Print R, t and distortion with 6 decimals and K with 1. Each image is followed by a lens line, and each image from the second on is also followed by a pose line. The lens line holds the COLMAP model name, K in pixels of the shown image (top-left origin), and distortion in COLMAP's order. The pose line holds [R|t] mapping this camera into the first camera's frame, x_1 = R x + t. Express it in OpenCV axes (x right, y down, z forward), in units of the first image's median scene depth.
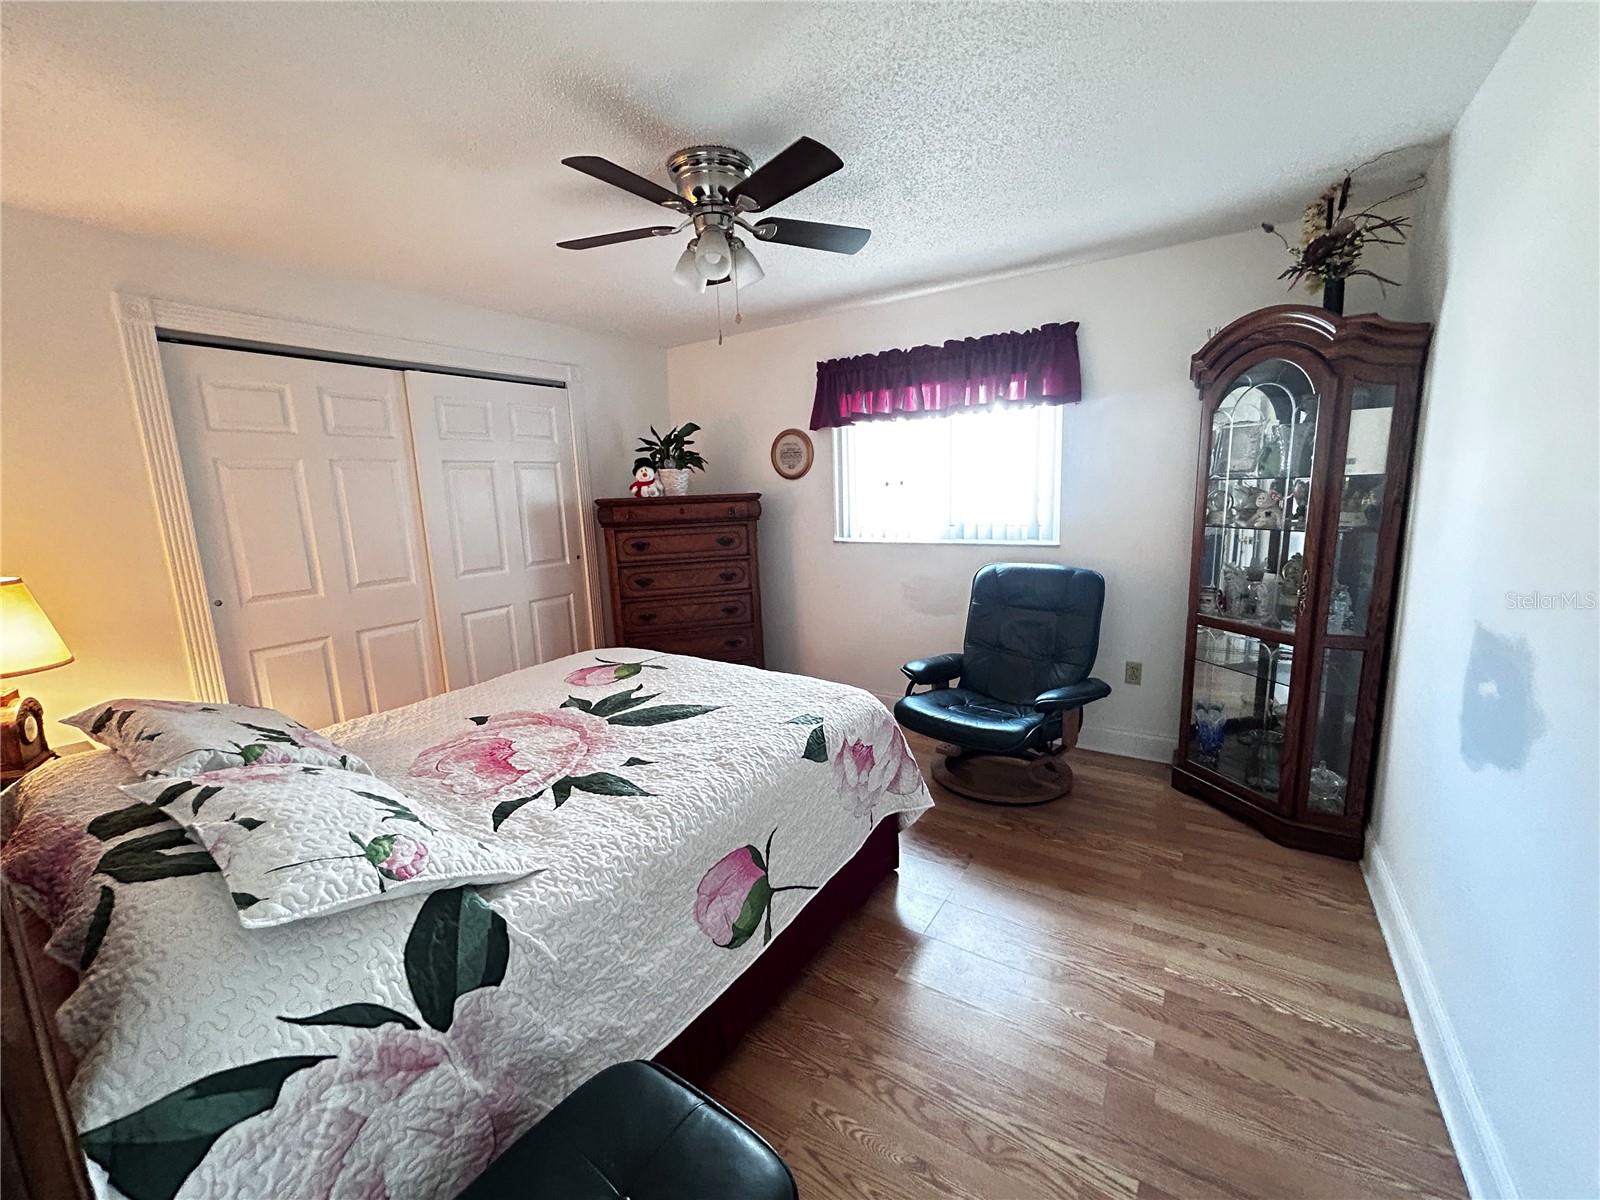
lens RADIAL K [[647.4, 0, 802.3], [0, 647.4, 598.0], [0, 0, 1]] dist [-0.001981, 0.000489]
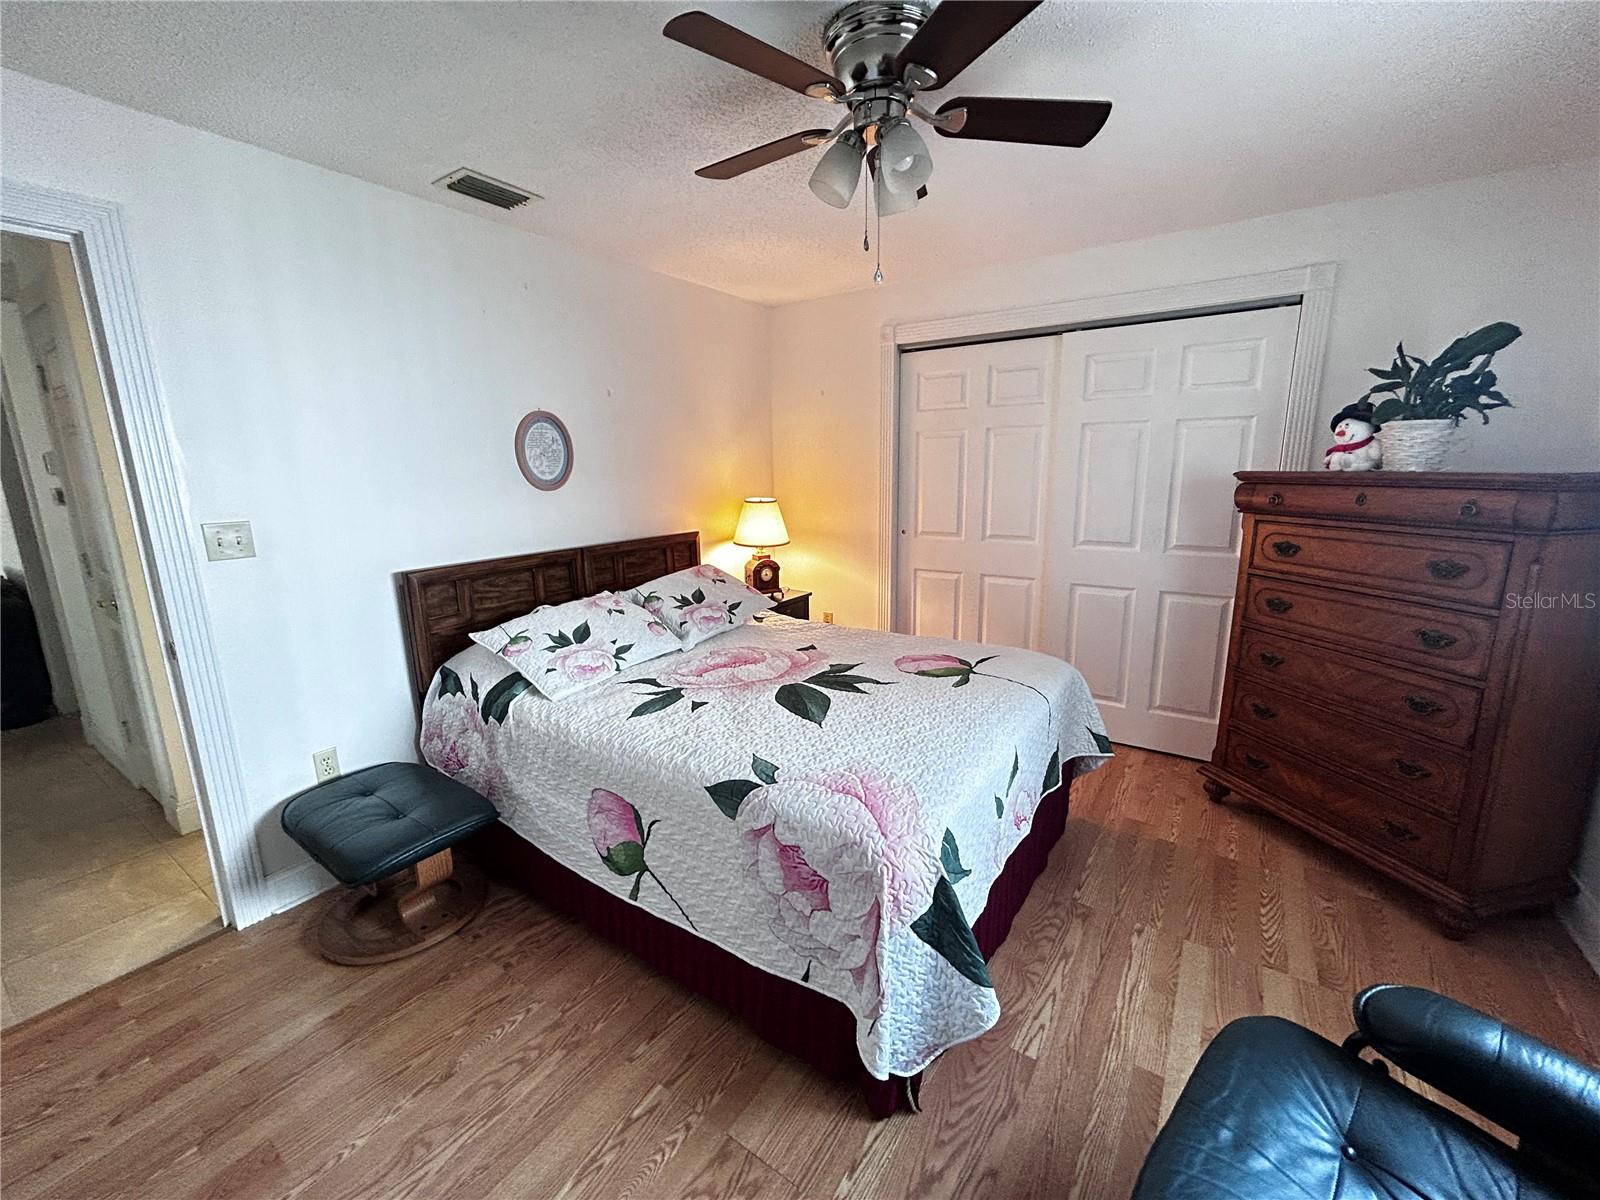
lens RADIAL K [[647.4, 0, 798.2], [0, 647.4, 599.8], [0, 0, 1]] dist [-0.001981, 0.000489]
pose [[-0.026299, 0.243609, -0.969517, 0.554592], [-0.151727, 0.957643, 0.244741, -0.163899], [0.988073, 0.153538, 0.011777, 0.756718]]
